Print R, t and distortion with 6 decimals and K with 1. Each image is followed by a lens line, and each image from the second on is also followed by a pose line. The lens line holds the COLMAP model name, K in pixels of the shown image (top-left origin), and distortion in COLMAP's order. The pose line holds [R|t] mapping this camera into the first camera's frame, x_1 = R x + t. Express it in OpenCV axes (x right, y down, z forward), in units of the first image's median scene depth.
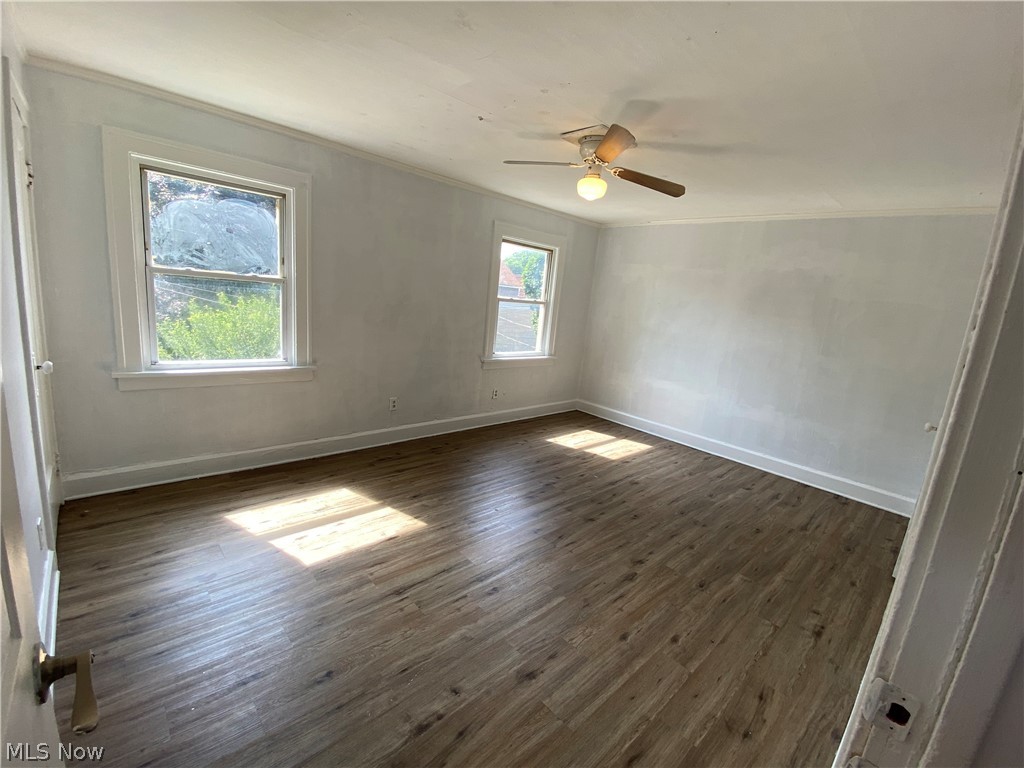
lens RADIAL K [[450.9, 0, 497.6], [0, 450.9, 379.0], [0, 0, 1]] dist [0.008520, -0.011354]
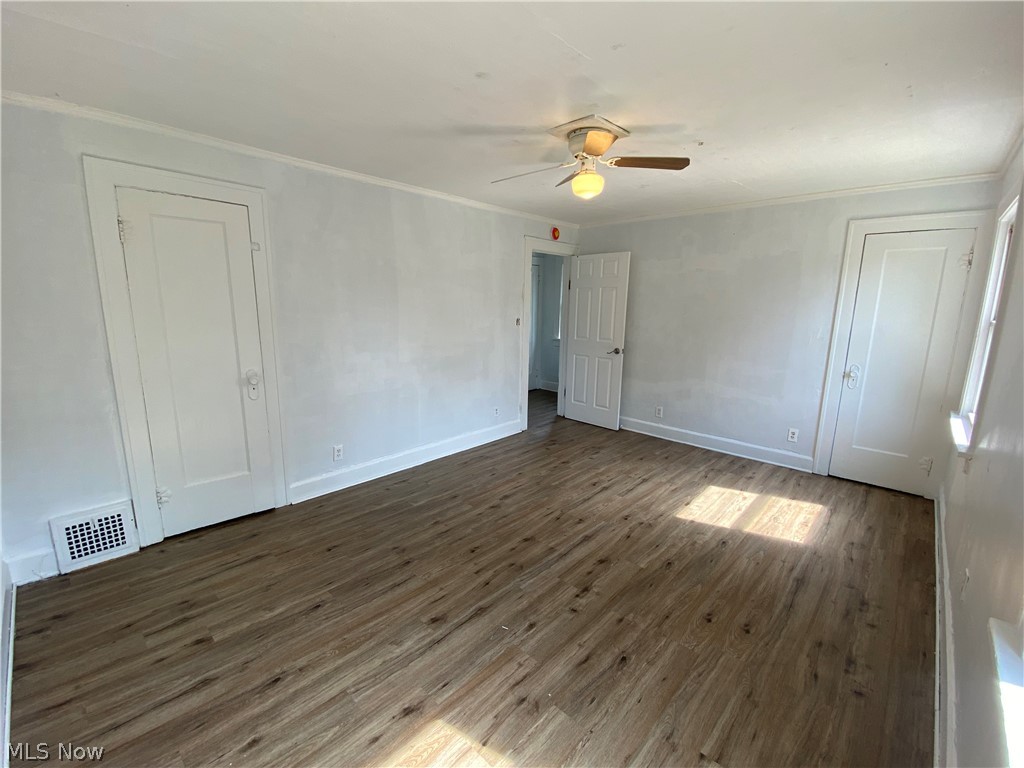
lens RADIAL K [[450.9, 0, 509.7], [0, 450.9, 384.1], [0, 0, 1]] dist [0.008520, -0.011354]
pose [[-0.990052, -0.092541, -0.105990, 0.360523], [-0.124633, 0.926379, 0.355372, -0.295828], [0.065300, 0.365046, -0.928696, 1.694566]]
